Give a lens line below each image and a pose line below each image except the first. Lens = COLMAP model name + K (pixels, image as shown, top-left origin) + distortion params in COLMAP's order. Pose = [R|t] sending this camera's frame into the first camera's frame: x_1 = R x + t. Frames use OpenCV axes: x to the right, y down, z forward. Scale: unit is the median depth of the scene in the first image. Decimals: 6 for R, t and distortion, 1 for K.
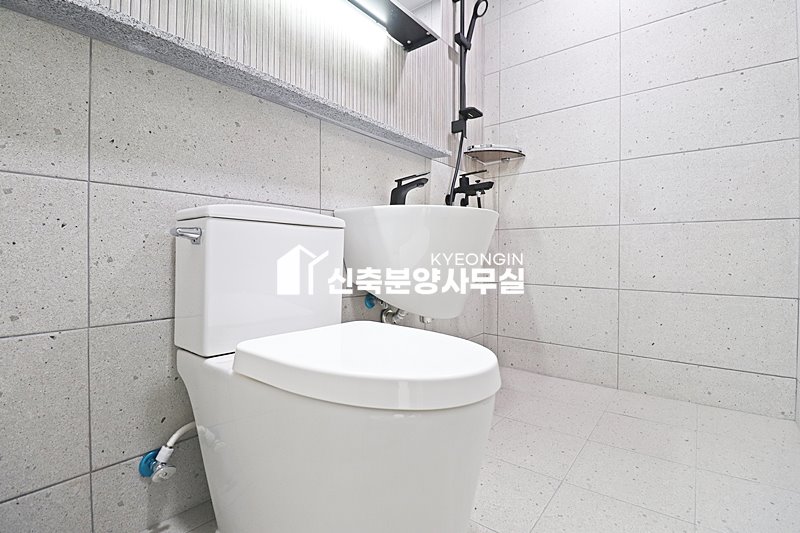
lens RADIAL K [[373.4, 0, 400.8], [0, 373.4, 264.1], [0, 0, 1]] dist [-0.007014, -0.006774]
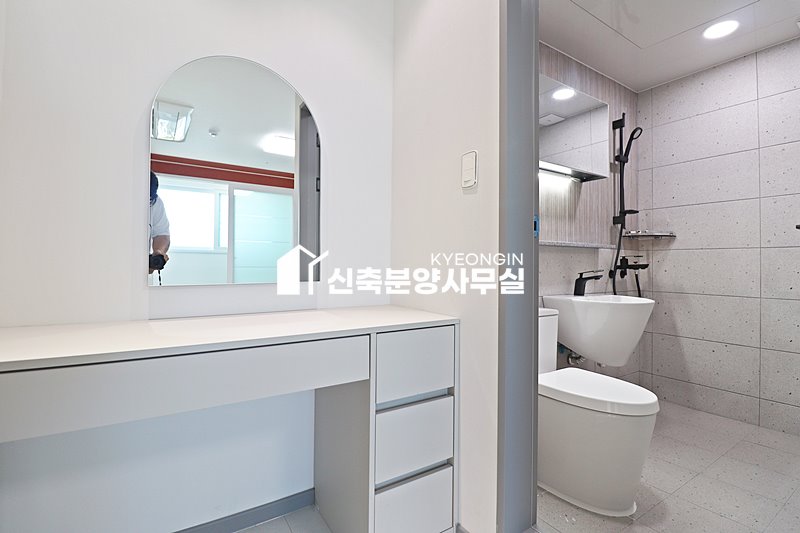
lens RADIAL K [[373.4, 0, 403.9], [0, 373.4, 265.2], [0, 0, 1]] dist [-0.007014, -0.006774]
pose [[0.947309, -0.001023, -0.320319, -0.164337], [-0.007999, 0.999607, -0.026849, -0.166569], [0.320221, 0.027997, 0.946929, -0.579182]]
